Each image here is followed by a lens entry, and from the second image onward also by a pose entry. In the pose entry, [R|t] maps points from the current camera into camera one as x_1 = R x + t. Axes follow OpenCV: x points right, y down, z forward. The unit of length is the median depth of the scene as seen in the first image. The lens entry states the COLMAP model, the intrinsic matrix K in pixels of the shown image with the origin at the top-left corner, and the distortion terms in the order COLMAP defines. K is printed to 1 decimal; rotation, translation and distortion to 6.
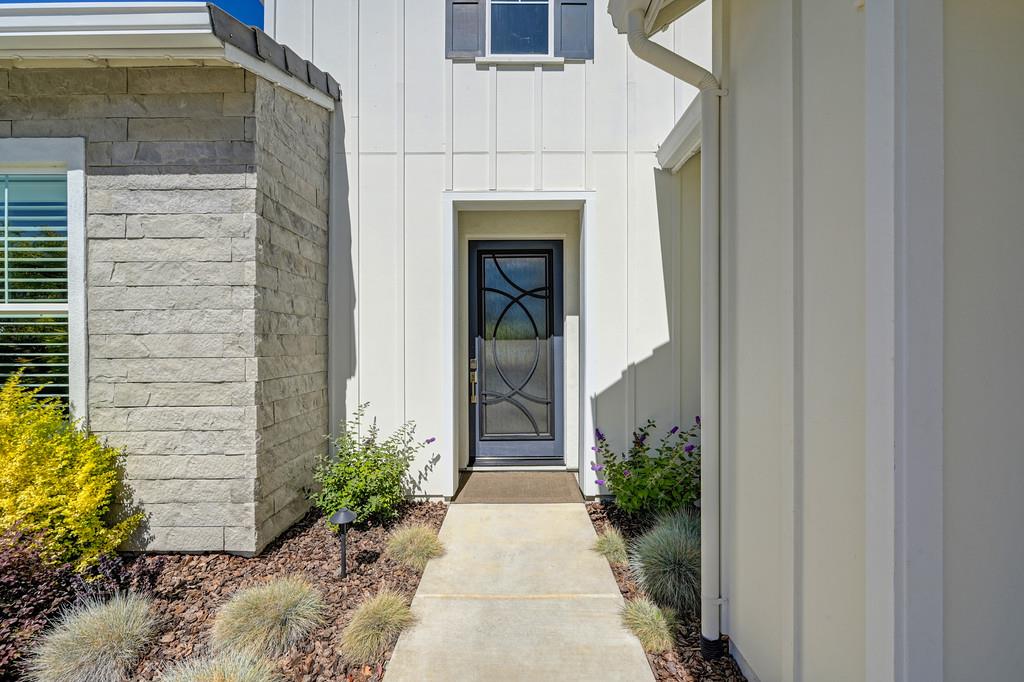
lens RADIAL K [[426.3, 0, 512.3], [0, 426.3, 338.7], [0, 0, 1]] dist [-0.004754, -0.000276]
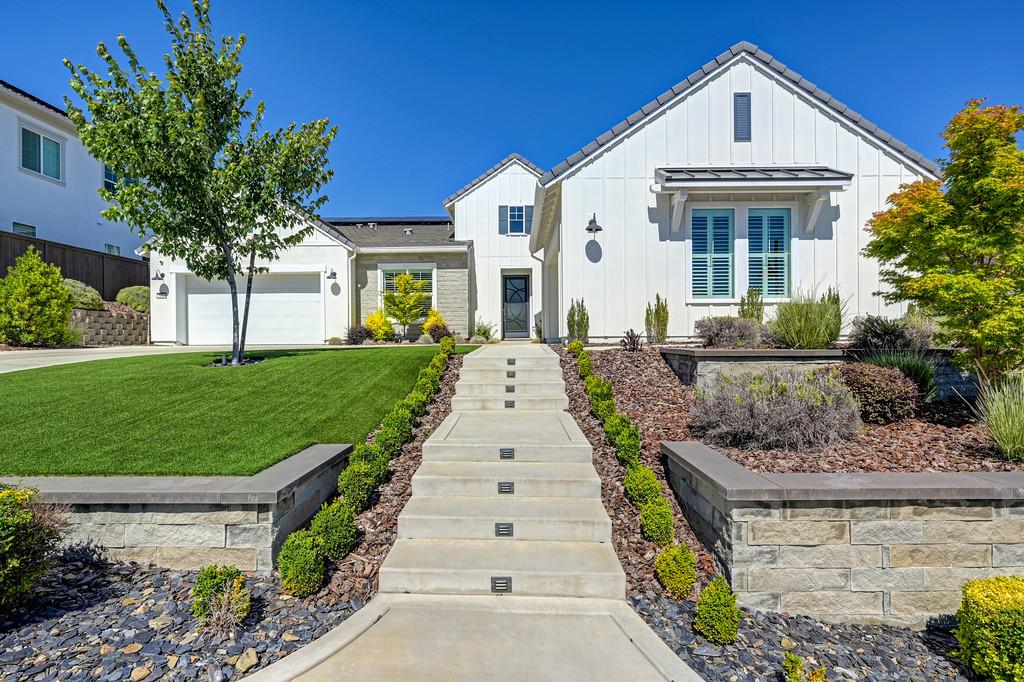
lens RADIAL K [[500.2, 0, 511.5], [0, 500.2, 341.3], [0, 0, 1]] dist [0.000266, 0.000002]
pose [[0.999944, -0.004659, -0.009492, 0.009837], [0.004668, 0.999989, 0.000871, 0.387847], [0.009487, -0.000915, 0.999955, -3.910577]]
